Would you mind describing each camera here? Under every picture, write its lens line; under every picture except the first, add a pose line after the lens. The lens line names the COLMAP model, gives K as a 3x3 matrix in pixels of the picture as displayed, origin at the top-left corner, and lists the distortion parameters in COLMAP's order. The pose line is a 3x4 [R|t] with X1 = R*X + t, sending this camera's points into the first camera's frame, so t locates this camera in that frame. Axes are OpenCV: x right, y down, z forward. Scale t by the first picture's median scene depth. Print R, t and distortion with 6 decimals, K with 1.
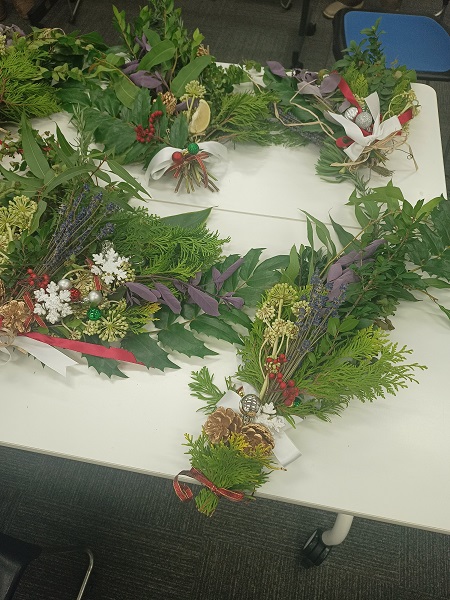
lens RADIAL K [[445.9, 0, 226.5], [0, 445.9, 301.9], [0, 0, 1]] dist [0.026302, -0.022447]
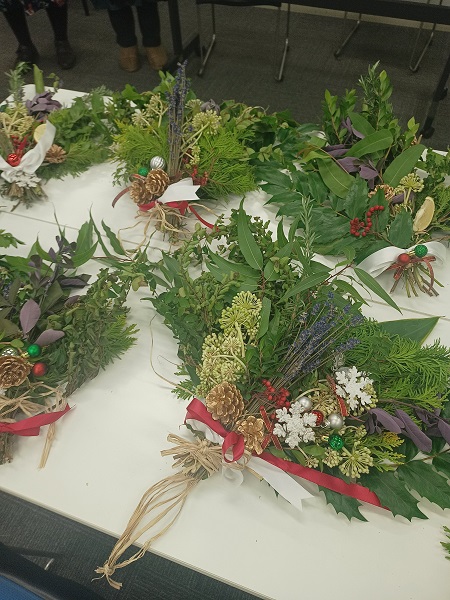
lens RADIAL K [[445.9, 0, 225.4], [0, 445.9, 301.9], [0, 0, 1]] dist [0.026302, -0.022447]
pose [[0.987637, 0.106562, -0.114966, -0.409539], [-0.114441, 0.991351, -0.064243, -0.155479], [0.107126, 0.076606, 0.991290, 0.064550]]
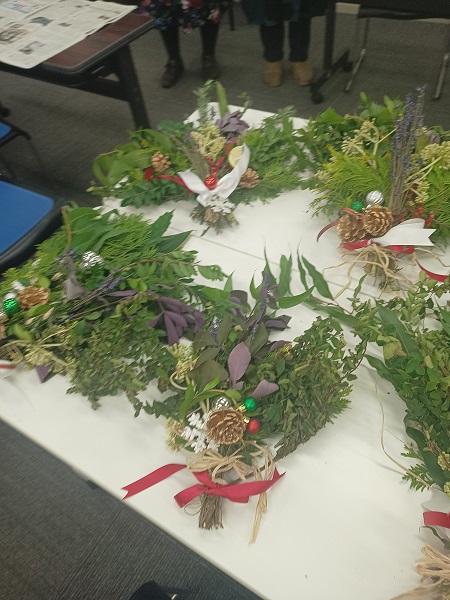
lens RADIAL K [[445.9, 0, 219.9], [0, 445.9, 299.9], [0, 0, 1]] dist [0.026302, -0.022447]
pose [[0.928362, 0.212462, -0.304964, -0.743796], [-0.239350, 0.969474, -0.053208, -0.202109], [0.284350, 0.122389, 0.950876, 0.119066]]
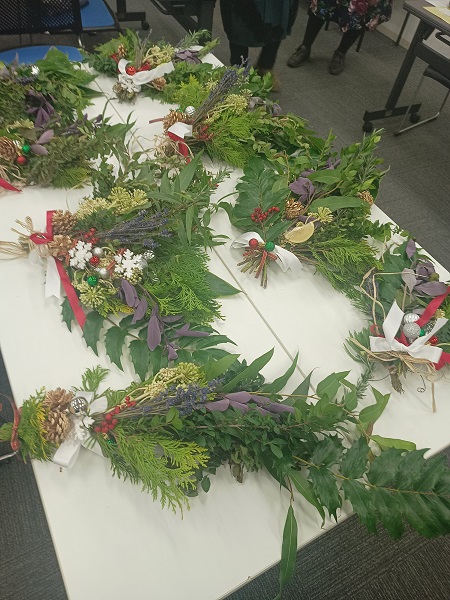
lens RADIAL K [[445.9, 0, 227.3], [0, 445.9, 301.5], [0, 0, 1]] dist [0.026302, -0.022447]
pose [[0.626820, 0.643581, -0.439205, 0.525572], [-0.708215, 0.705615, 0.023218, -0.222620], [0.324852, 0.296498, 0.898087, -0.027416]]
